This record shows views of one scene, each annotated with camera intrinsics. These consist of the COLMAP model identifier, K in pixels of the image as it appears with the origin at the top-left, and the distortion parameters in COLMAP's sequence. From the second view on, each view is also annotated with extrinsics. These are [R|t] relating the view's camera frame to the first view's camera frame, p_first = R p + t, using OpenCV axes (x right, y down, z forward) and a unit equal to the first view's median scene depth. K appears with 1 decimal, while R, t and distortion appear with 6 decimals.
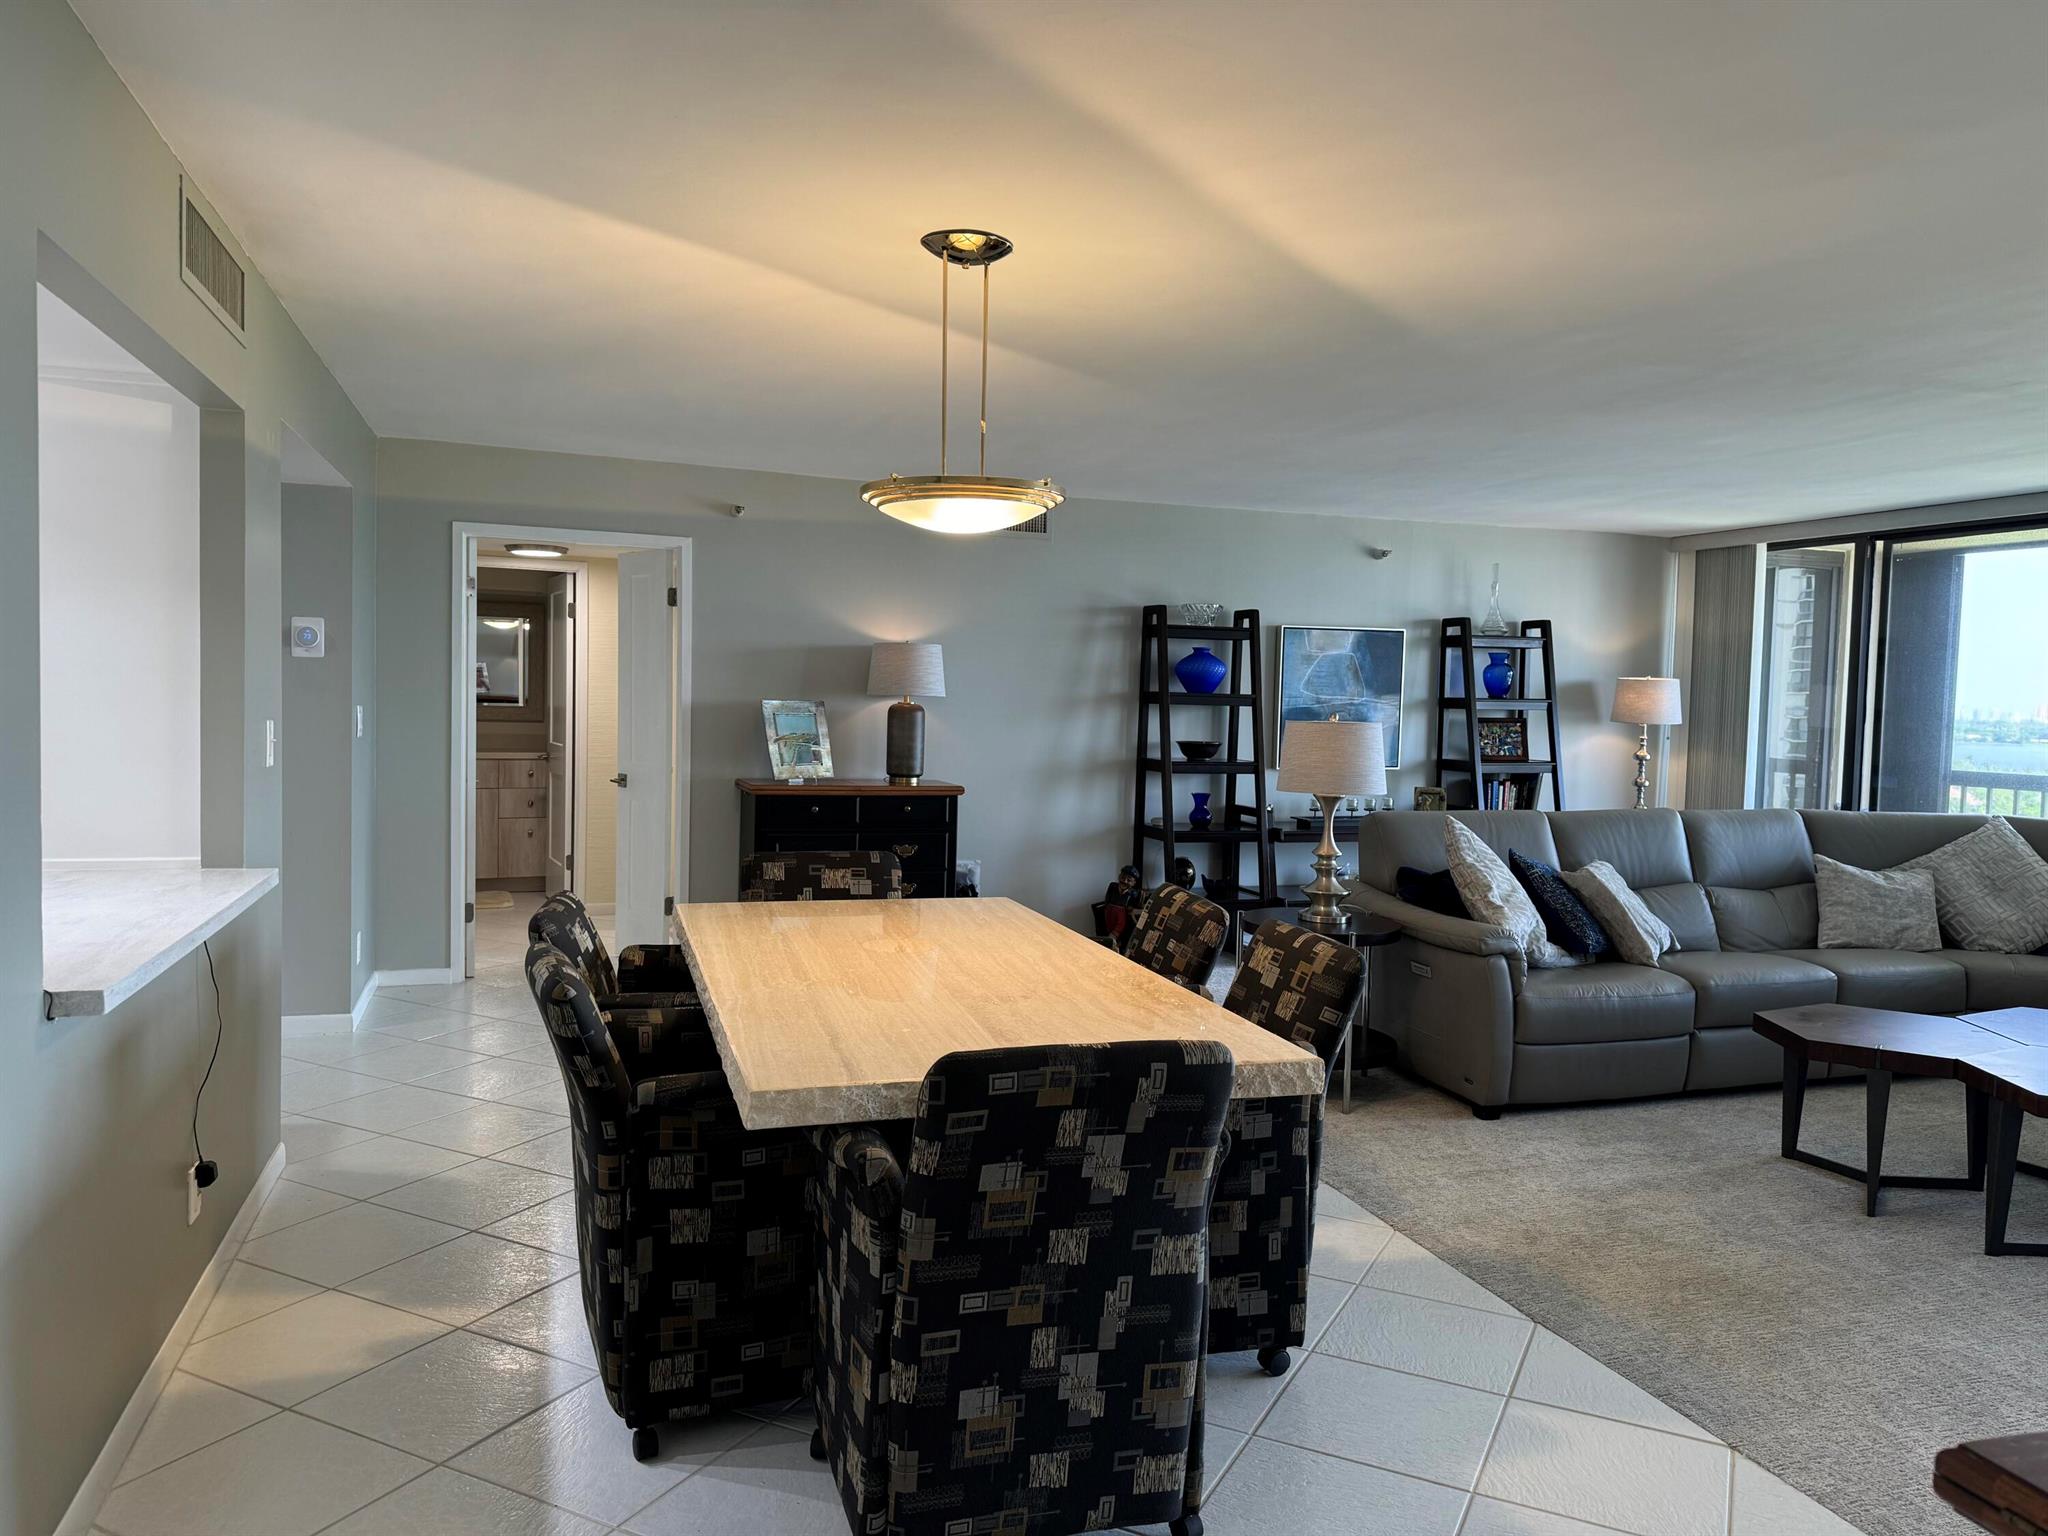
lens RADIAL K [[1435.4, 0, 1026.4], [0, 1435.4, 776.4], [0, 0, 1]] dist [0.078531, -0.094634]
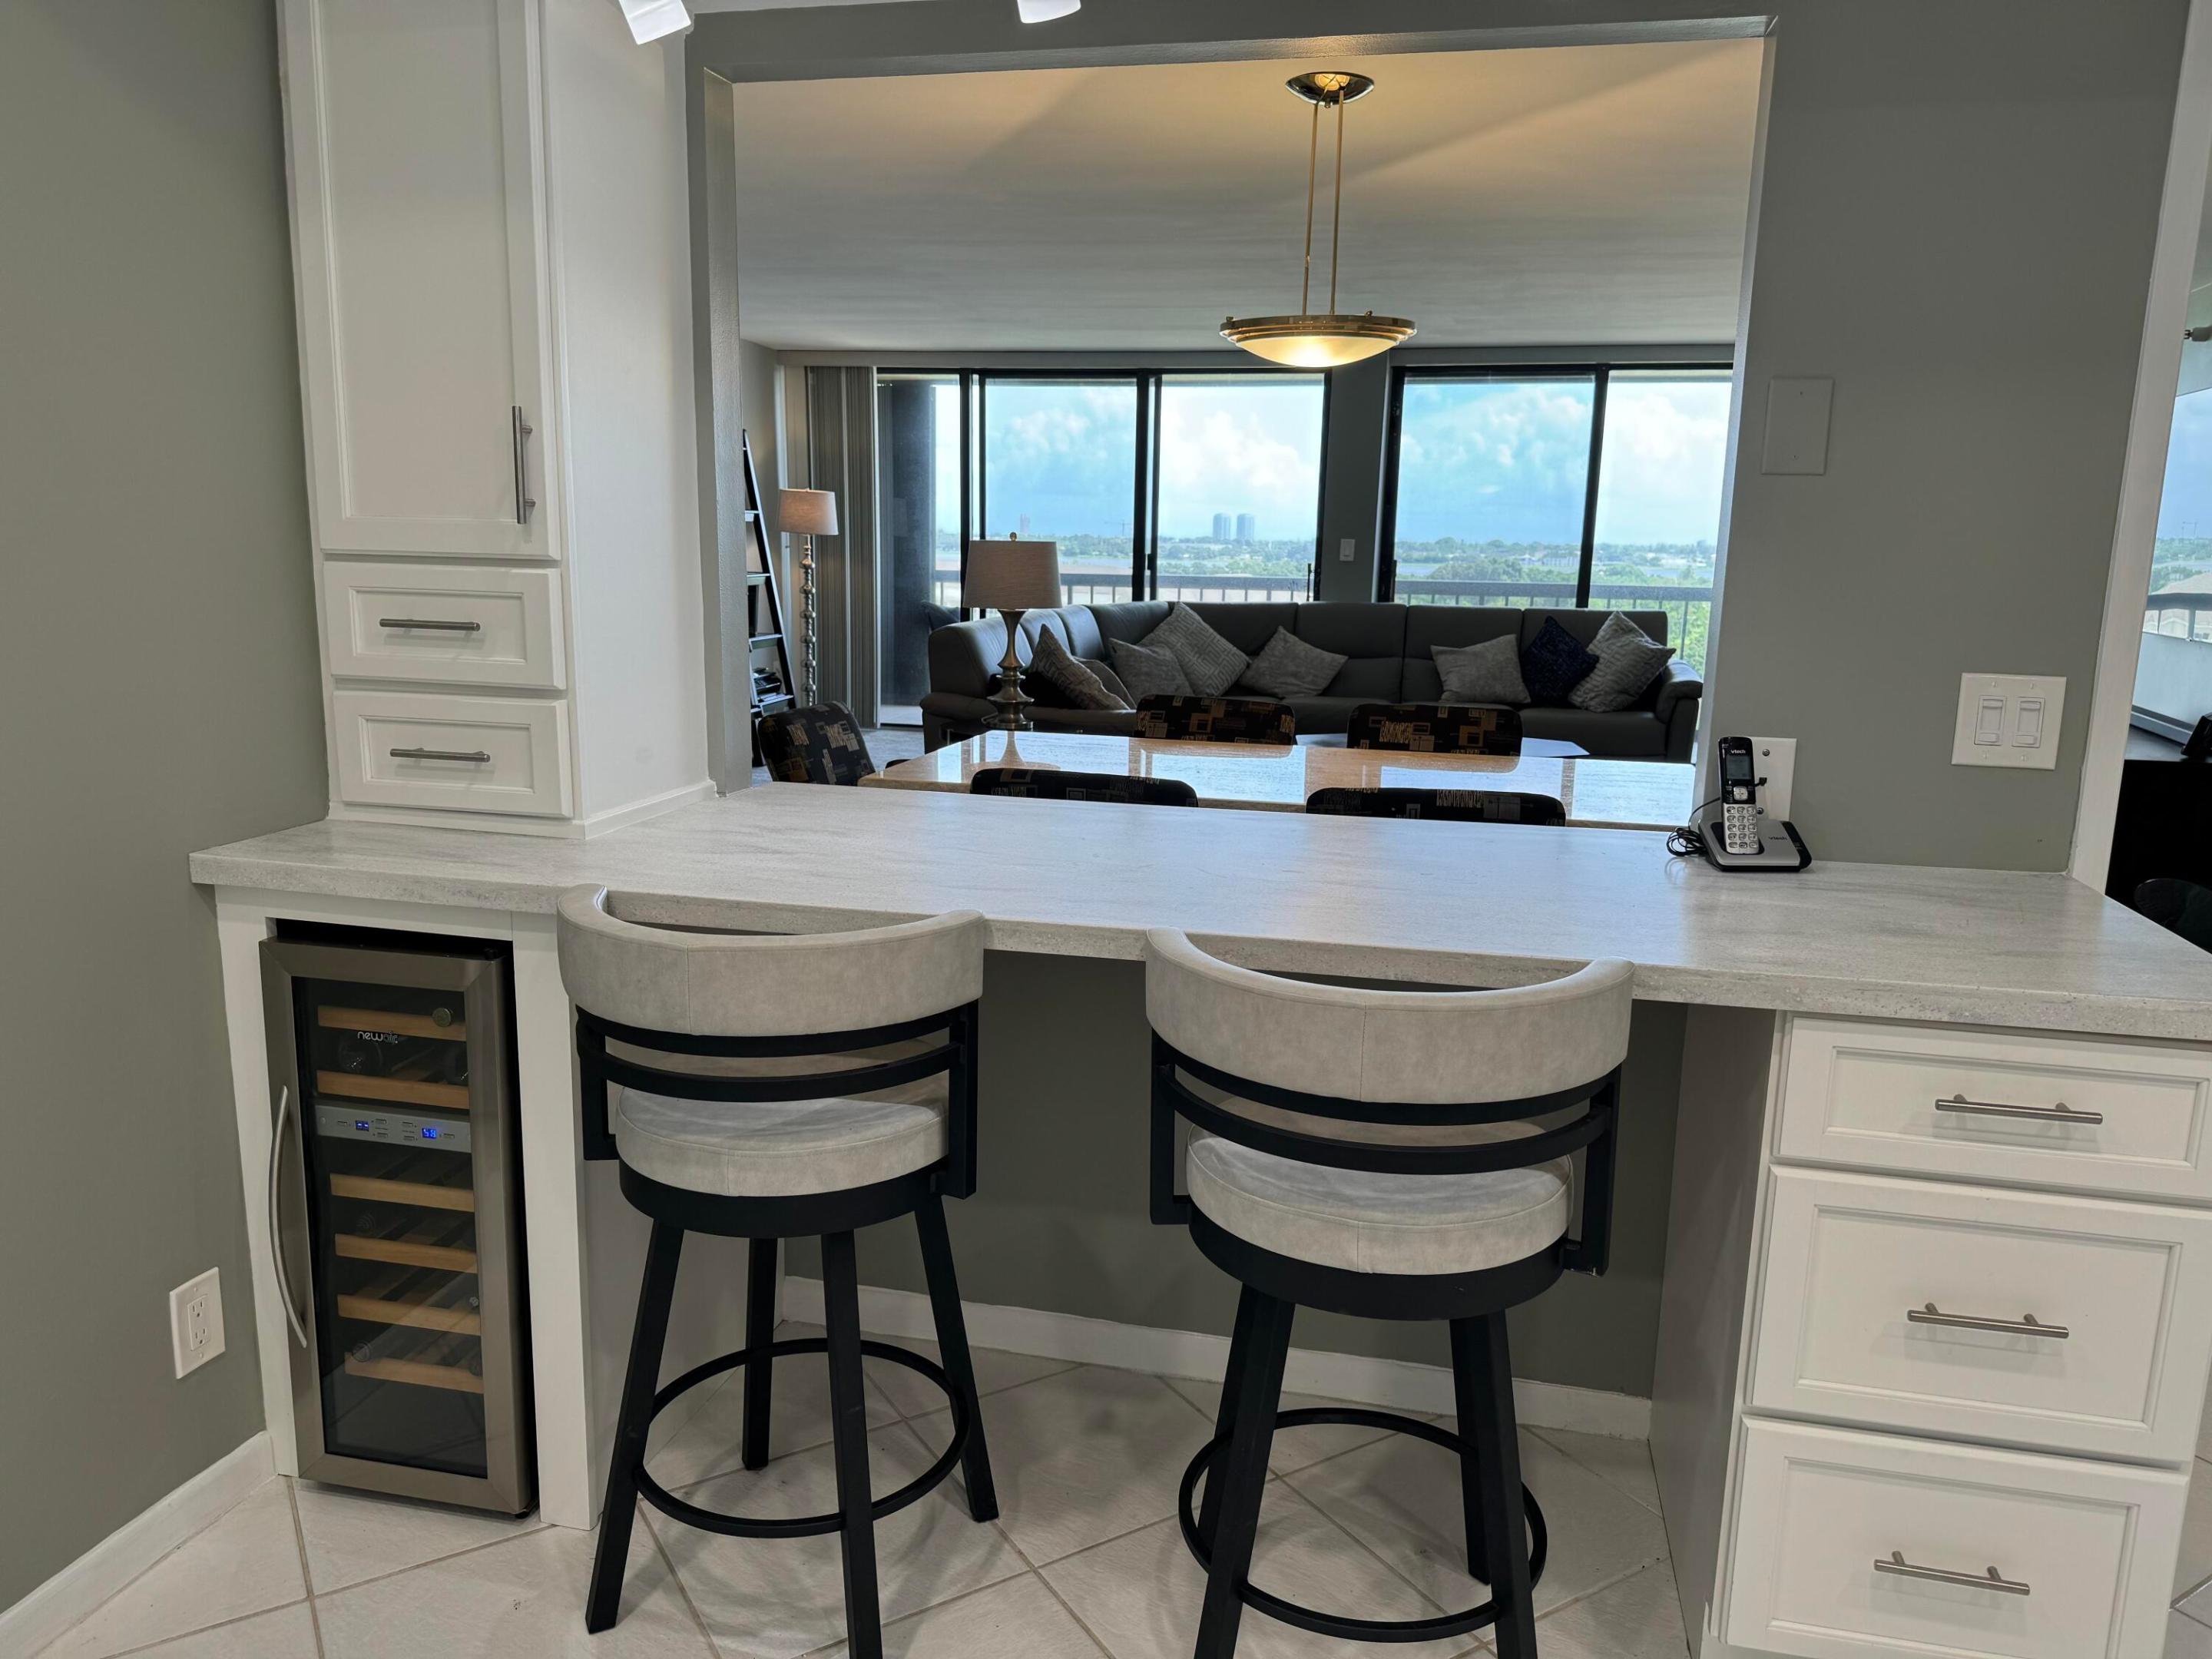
lens RADIAL K [[1550.4, 0, 1111.1], [0, 1550.4, 829.3], [0, 0, 1]] dist [0.078531, -0.094634]
pose [[0.519377, -0.176900, 0.836035, -0.487879], [0.046996, 0.982771, 0.178753, -0.019035], [-0.853252, -0.053550, 0.518742, 0.225056]]
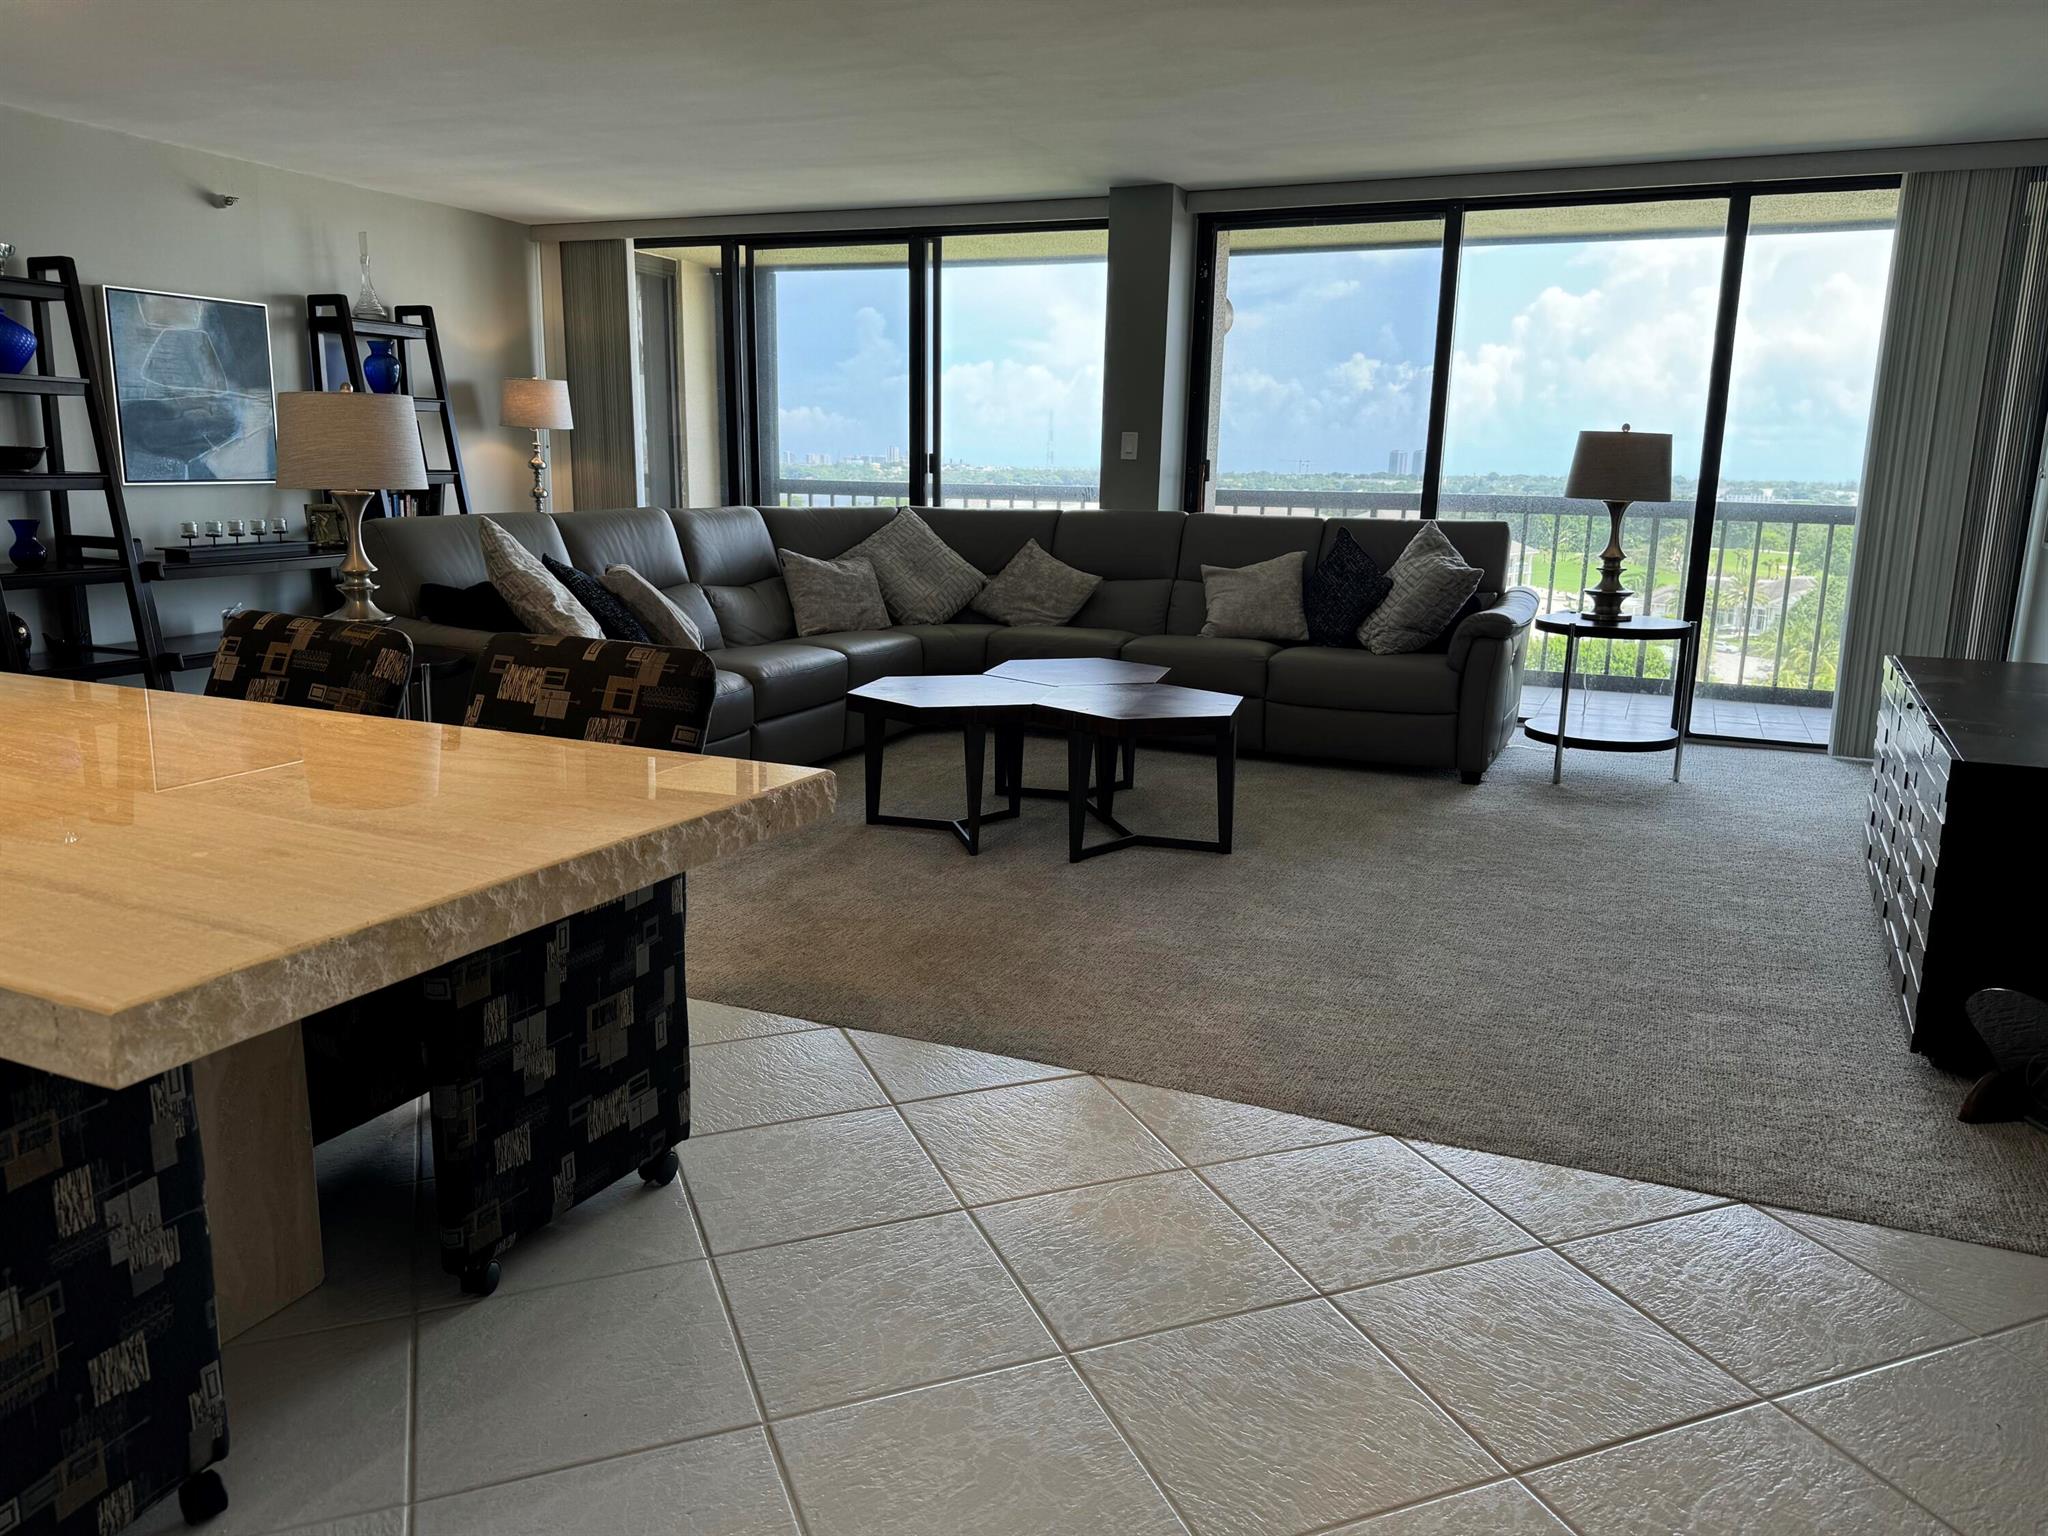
lens RADIAL K [[1435.4, 0, 1019.9], [0, 1435.4, 773.9], [0, 0, 1]] dist [0.078531, -0.094634]
pose [[0.663797, -0.169860, 0.728368, -0.097669], [0.042260, 0.980831, 0.190222, 0.018332], [-0.746718, -0.095488, 0.658251, 0.138774]]
